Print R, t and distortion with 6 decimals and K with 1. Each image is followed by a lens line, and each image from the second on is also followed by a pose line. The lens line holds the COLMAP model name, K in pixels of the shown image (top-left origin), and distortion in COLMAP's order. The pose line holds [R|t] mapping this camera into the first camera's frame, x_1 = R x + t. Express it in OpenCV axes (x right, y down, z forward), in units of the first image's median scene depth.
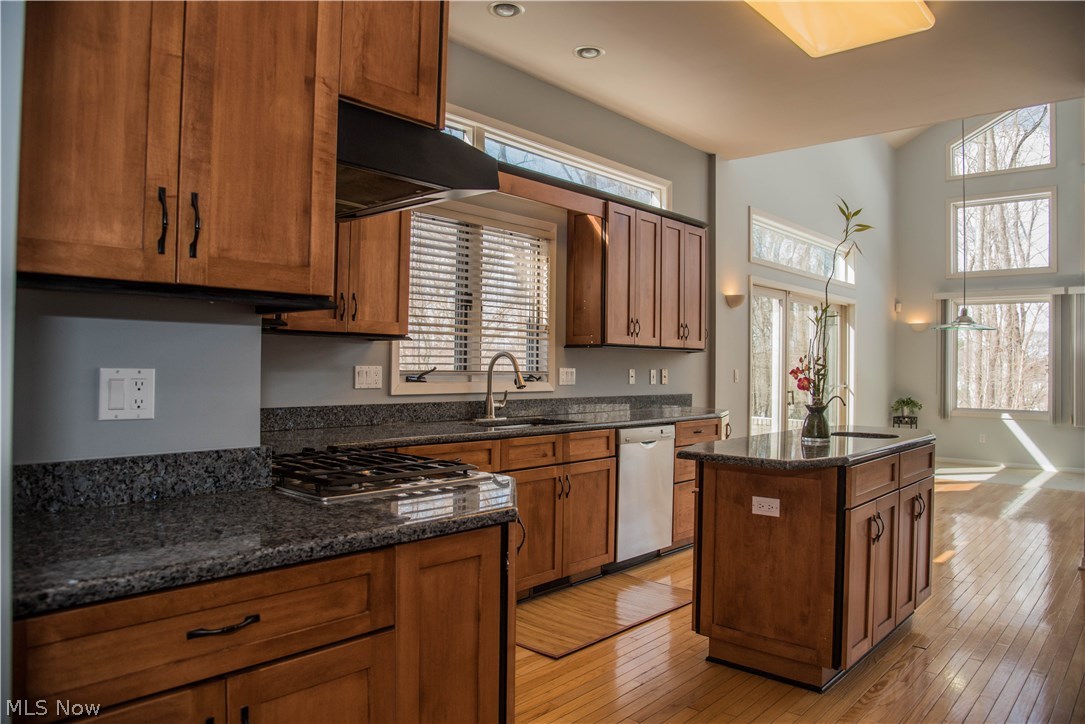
lens RADIAL K [[743.8, 0, 542.5], [0, 743.8, 362.0], [0, 0, 1]] dist [-0.066043, -0.088109]
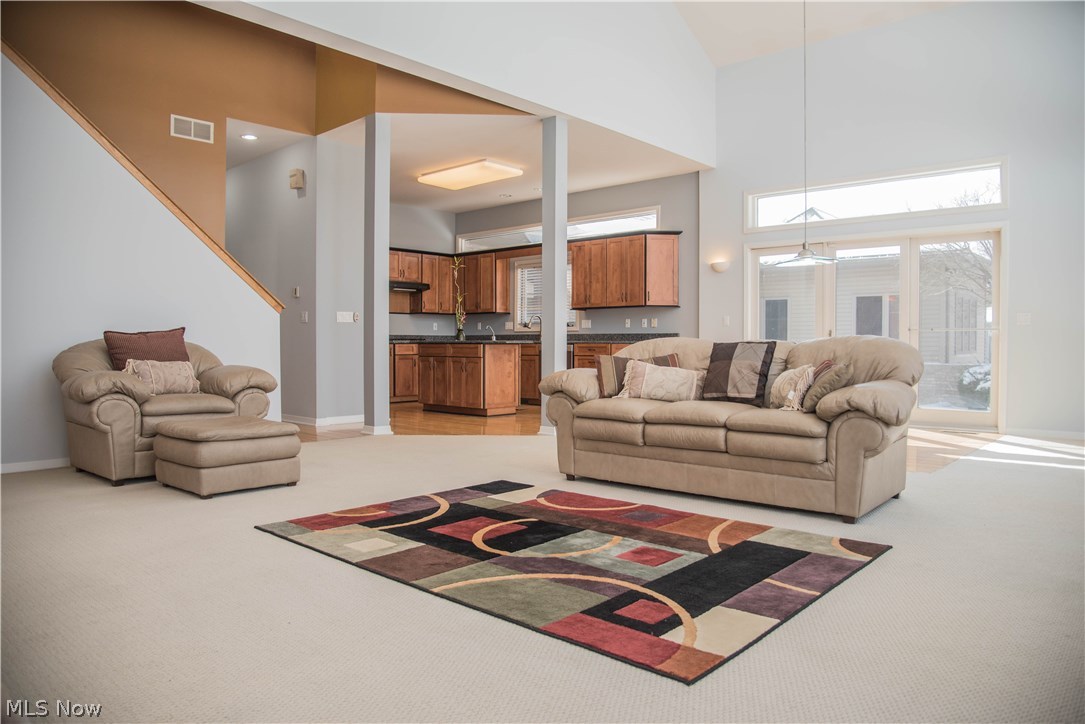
lens RADIAL K [[743.8, 0, 542.5], [0, 743.8, 362.0], [0, 0, 1]] dist [-0.066043, -0.088109]
pose [[-0.011243, 0.010780, -0.999879, 1.226062], [0.005147, 0.999929, 0.010723, 0.059265], [0.999924, -0.005026, -0.011298, 0.496936]]
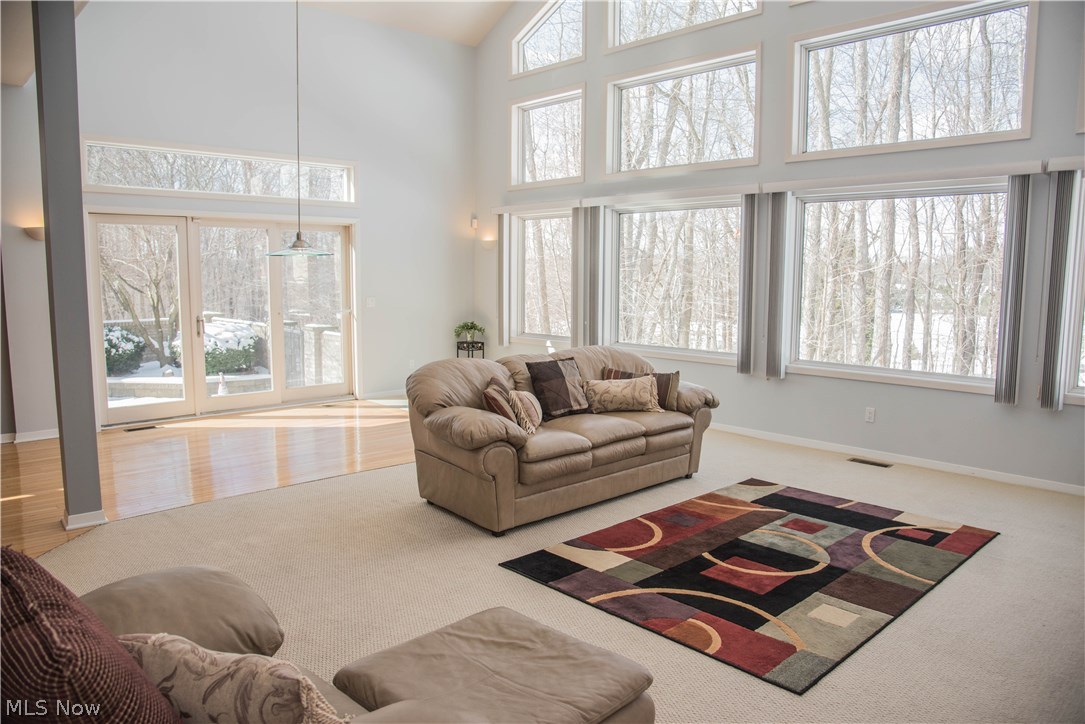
lens RADIAL K [[743.8, 0, 542.5], [0, 743.8, 362.0], [0, 0, 1]] dist [-0.066043, -0.088109]
pose [[0.996658, 0.005375, -0.081512, 0.747461], [0.004598, 0.992561, 0.121660, -0.018378], [0.081560, -0.121628, 0.989219, 0.050712]]
